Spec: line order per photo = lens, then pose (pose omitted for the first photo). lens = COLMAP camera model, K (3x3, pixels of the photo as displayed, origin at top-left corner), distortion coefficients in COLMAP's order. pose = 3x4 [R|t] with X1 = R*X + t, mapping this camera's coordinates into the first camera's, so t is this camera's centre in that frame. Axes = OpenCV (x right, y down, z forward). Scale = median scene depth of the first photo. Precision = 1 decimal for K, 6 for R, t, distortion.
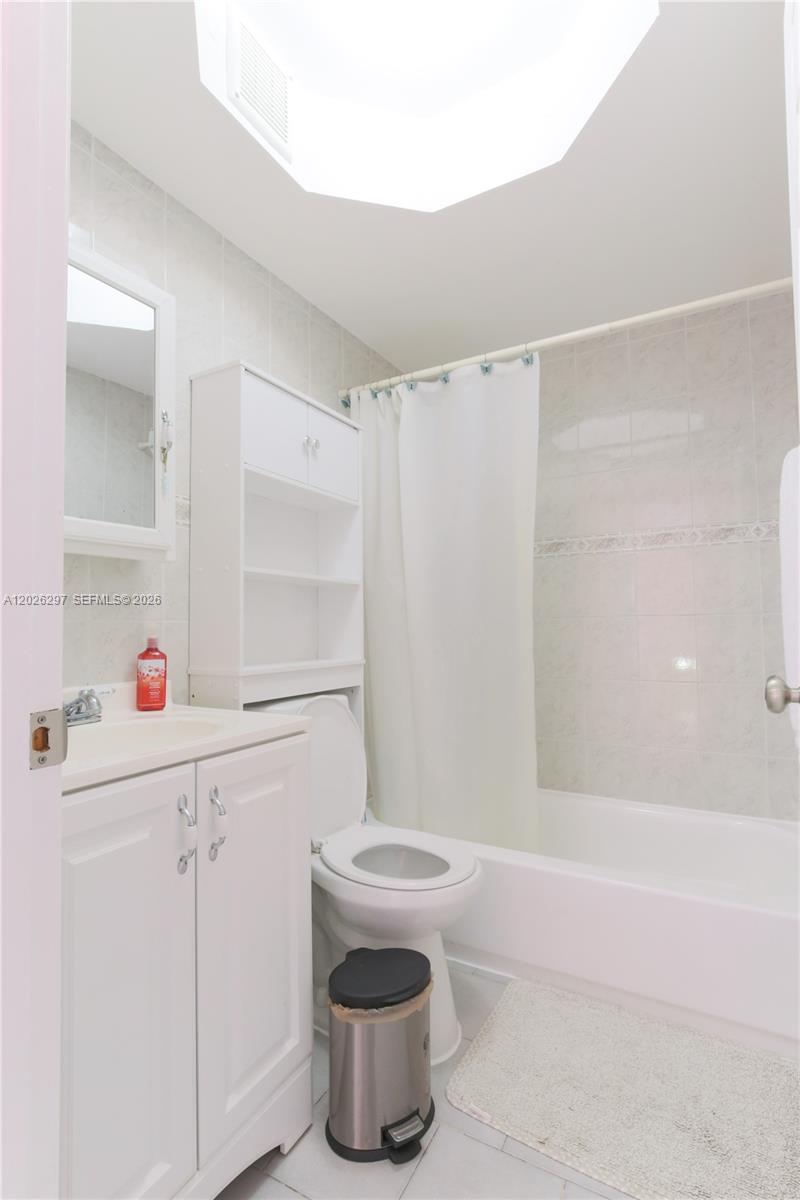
lens RADIAL K [[577.3, 0, 397.5], [0, 577.3, 603.7], [0, 0, 1]] dist [-0.003016, 0.000491]
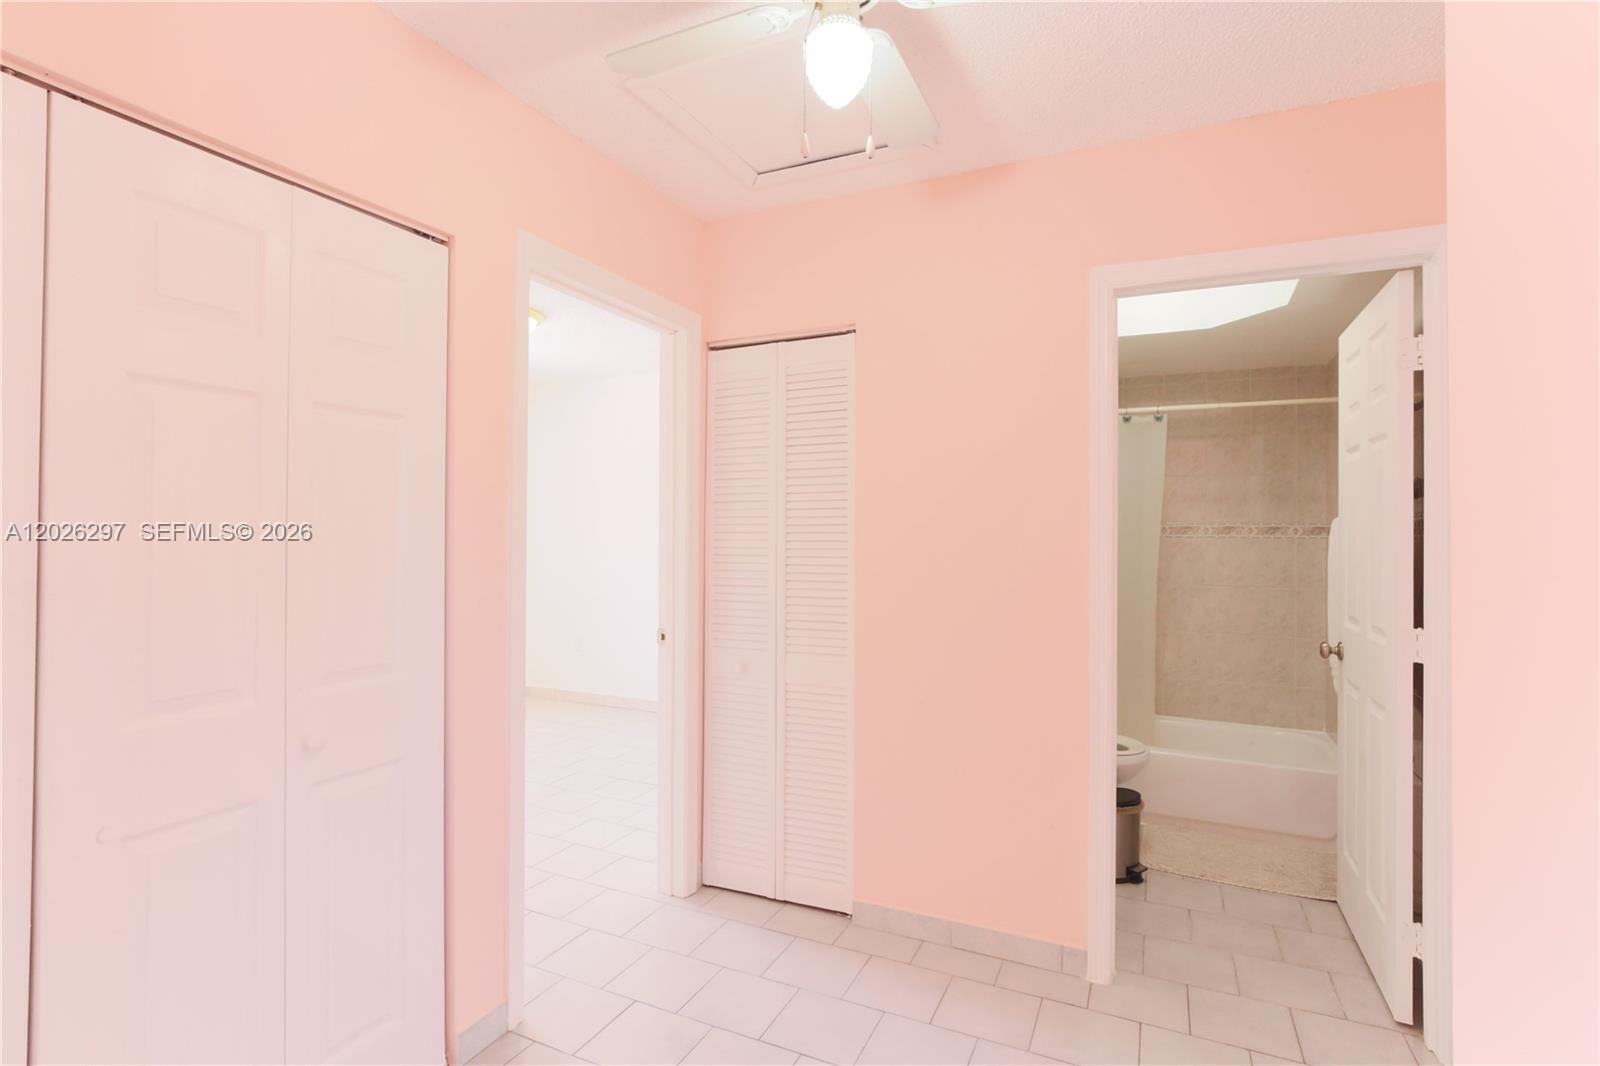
lens RADIAL K [[769.7, 0, 803.1], [0, 769.7, 530.2], [0, 0, 1]] dist [-0.003016, 0.000491]
pose [[0.997012, 0.023334, 0.073635, -0.795258], [-0.026026, 0.999020, 0.035807, -0.177705], [-0.072727, -0.037616, 0.996642, -0.878071]]
